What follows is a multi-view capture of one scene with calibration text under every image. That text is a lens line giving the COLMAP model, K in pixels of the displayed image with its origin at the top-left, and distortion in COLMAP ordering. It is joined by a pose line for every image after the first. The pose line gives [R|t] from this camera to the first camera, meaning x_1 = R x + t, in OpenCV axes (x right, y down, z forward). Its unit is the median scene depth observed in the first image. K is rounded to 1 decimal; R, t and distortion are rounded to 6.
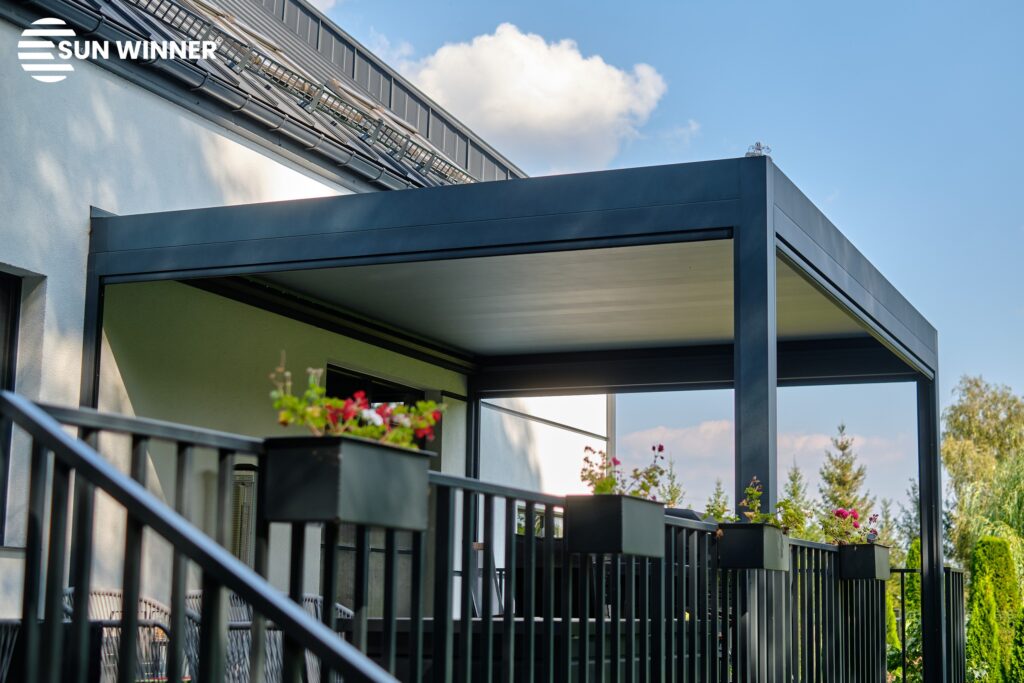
lens RADIAL K [[1657.7, 0, 512.0], [0, 1657.7, 341.5], [0, 0, 1]] dist [0.001281, 0.003198]
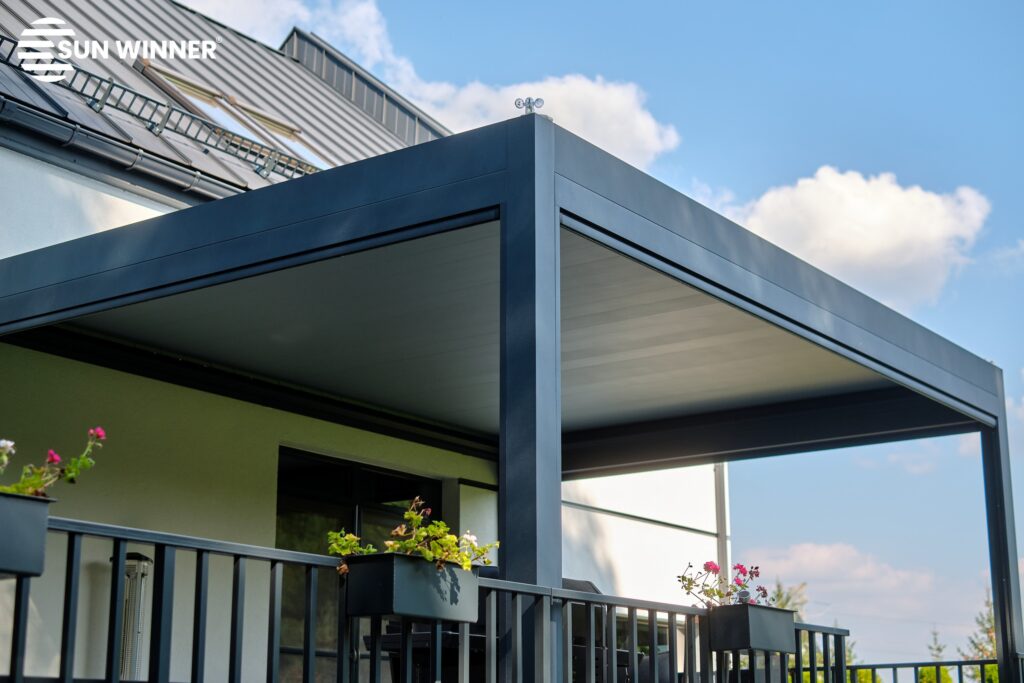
lens RADIAL K [[1638.1, 0, 512.0], [0, 1638.1, 341.5], [0, 0, 1]] dist [-0.439526, 4.416250]
pose [[0.974636, -0.071594, -0.212034, 0.159929], [0.051730, 0.993861, -0.097799, 0.039220], [0.217734, 0.084350, 0.972356, 0.126817]]
